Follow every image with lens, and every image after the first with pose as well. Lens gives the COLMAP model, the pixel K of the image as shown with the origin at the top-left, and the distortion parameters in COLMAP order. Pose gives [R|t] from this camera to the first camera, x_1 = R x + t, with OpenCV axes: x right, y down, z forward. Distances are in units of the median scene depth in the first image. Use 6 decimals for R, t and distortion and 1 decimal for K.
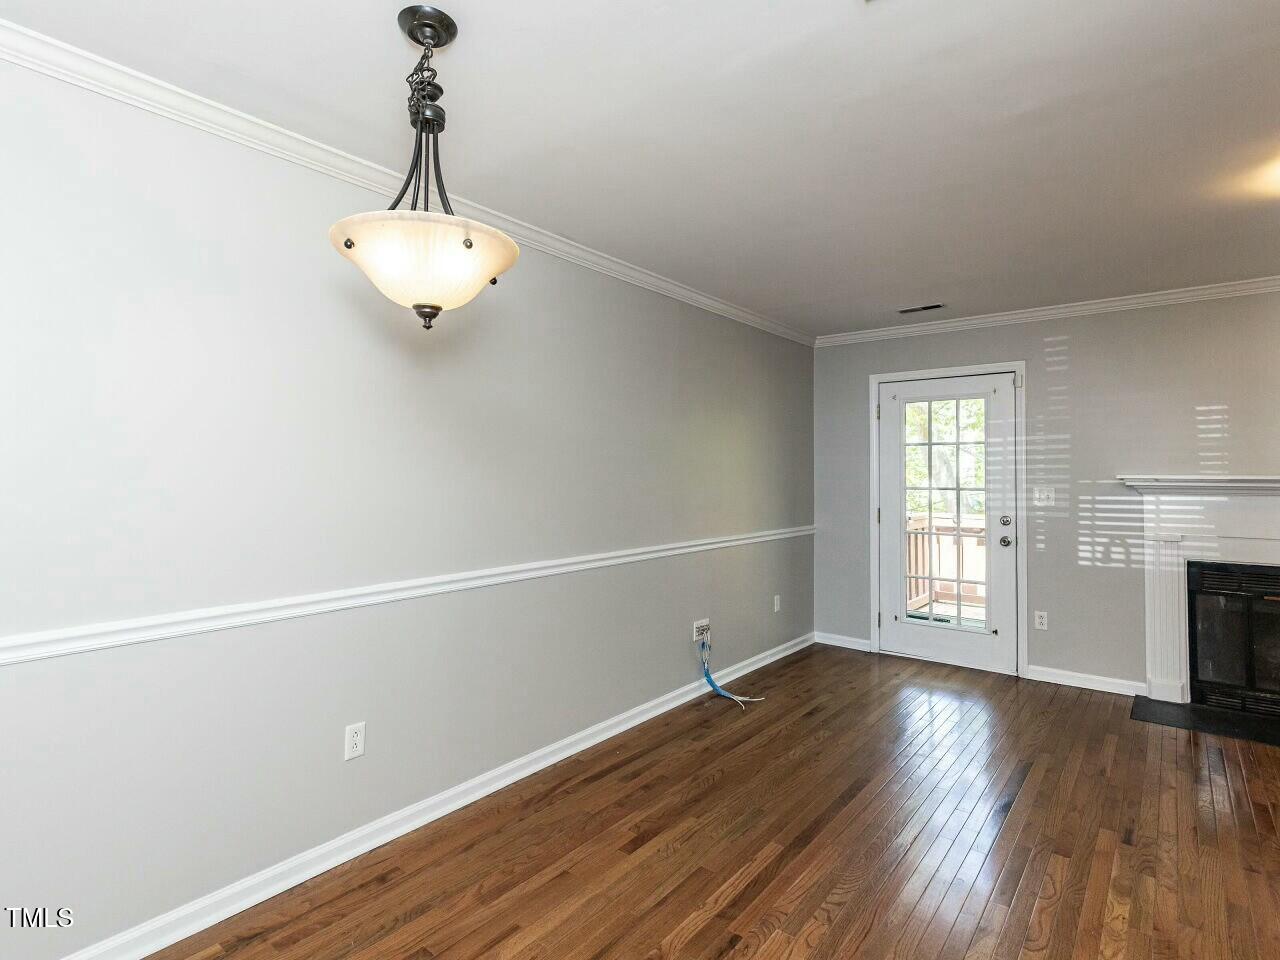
lens RADIAL K [[659.6, 0, 638.5], [0, 659.6, 468.7], [0, 0, 1]] dist [0.006535, -0.000758]
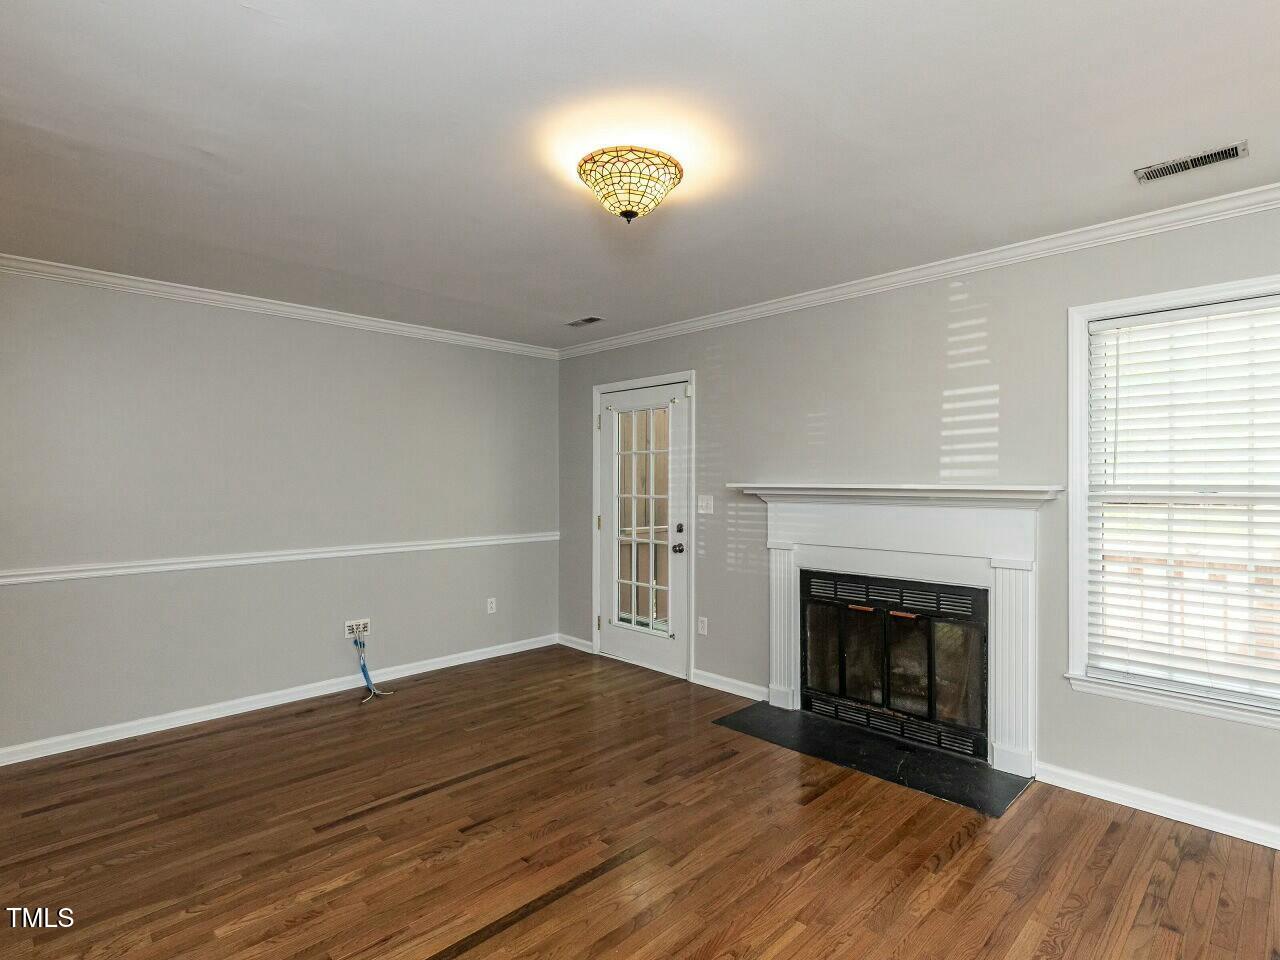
lens RADIAL K [[659.6, 0, 676.1], [0, 659.6, 474.2], [0, 0, 1]] dist [0.006535, -0.000758]
pose [[0.992454, -0.009088, -0.122281, 0.749721], [0.010193, 0.999913, 0.008409, -0.013751], [0.122194, -0.009592, 0.992460, -0.013525]]
